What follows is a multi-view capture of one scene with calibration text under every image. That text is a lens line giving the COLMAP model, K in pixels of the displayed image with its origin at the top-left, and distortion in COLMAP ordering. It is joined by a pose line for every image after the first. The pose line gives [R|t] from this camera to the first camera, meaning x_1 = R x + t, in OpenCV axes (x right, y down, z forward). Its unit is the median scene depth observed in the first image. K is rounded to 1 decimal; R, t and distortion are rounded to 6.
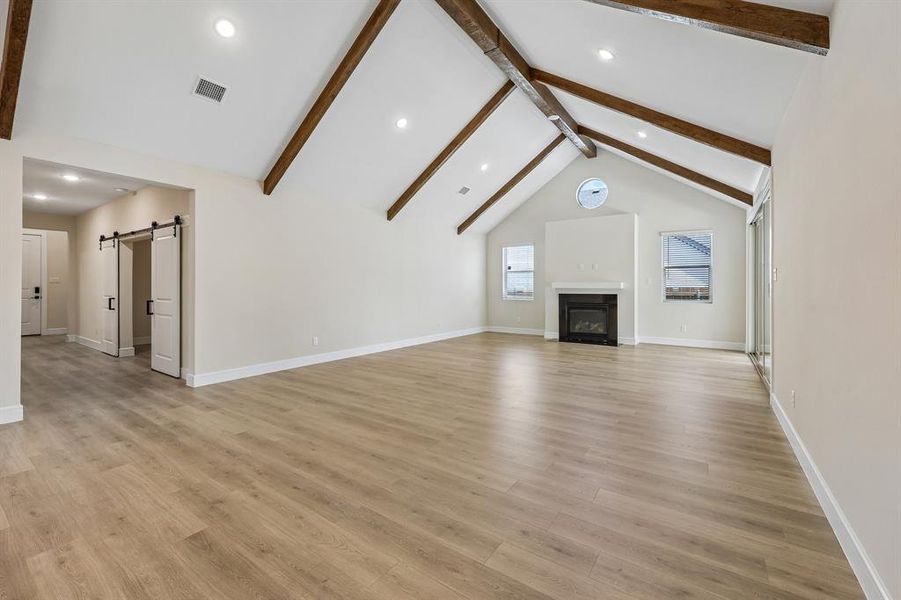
lens RADIAL K [[374.9, 0, 452.9], [0, 374.9, 290.4], [0, 0, 1]] dist [0.001700, 0.000360]
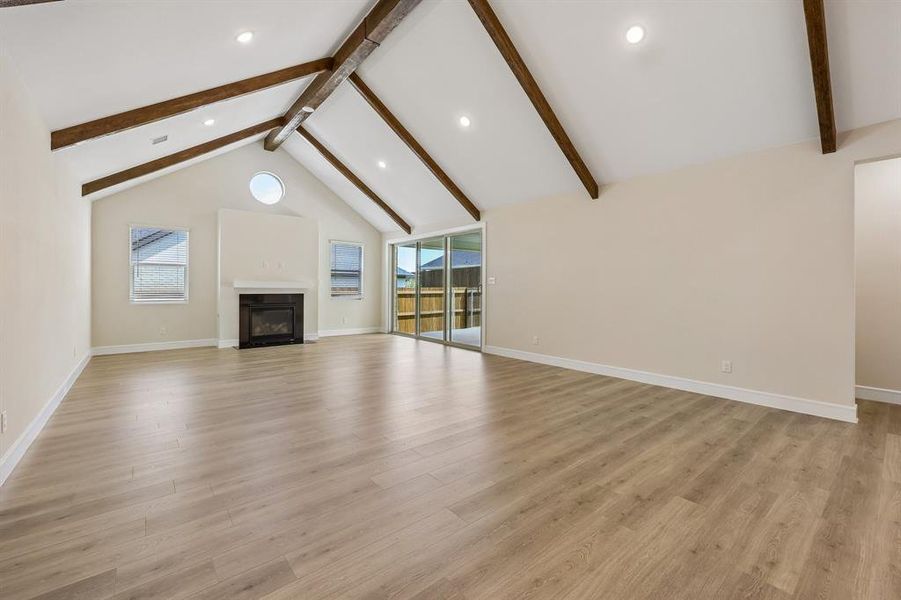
lens RADIAL K [[377.1, 0, 452.2], [0, 377.1, 289.6], [0, 0, 1]] dist [0.008430, 0.000020]
pose [[0.260273, -0.003183, 0.965530, -0.471326], [0.001663, 0.999995, 0.002848, -0.002864], [-0.965534, 0.000865, 0.260277, 0.327970]]
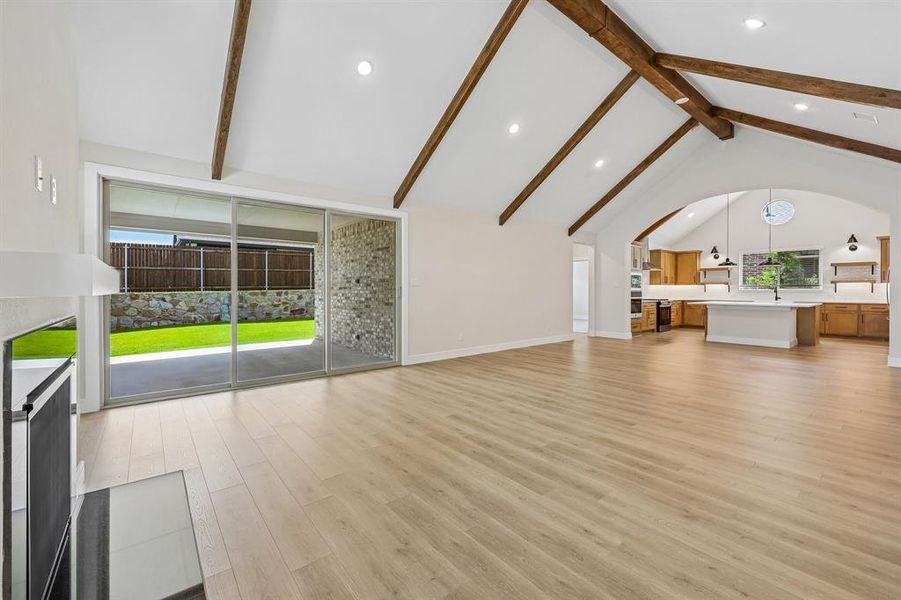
lens RADIAL K [[374.9, 0, 452.9], [0, 374.9, 290.4], [0, 0, 1]] dist [0.001700, 0.000360]
pose [[-0.961490, -0.000862, 0.274837, 0.115923], [0.001320, 0.999969, 0.007756, -0.009290], [-0.274835, 0.007820, -0.961460, 1.178617]]
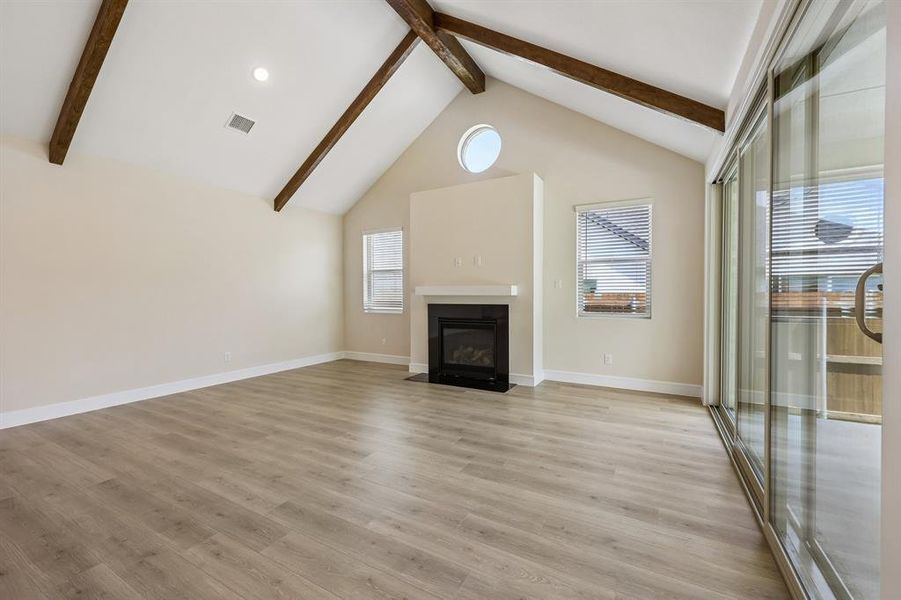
lens RADIAL K [[367.5, 0, 452.9], [0, 367.5, 301.3], [0, 0, 1]] dist [-0.000462, -0.000043]
pose [[0.994902, -0.006723, 0.100627, 0.286432], [0.005401, 0.999895, 0.013411, -0.003766], [-0.100706, -0.012799, 0.994834, 0.404346]]
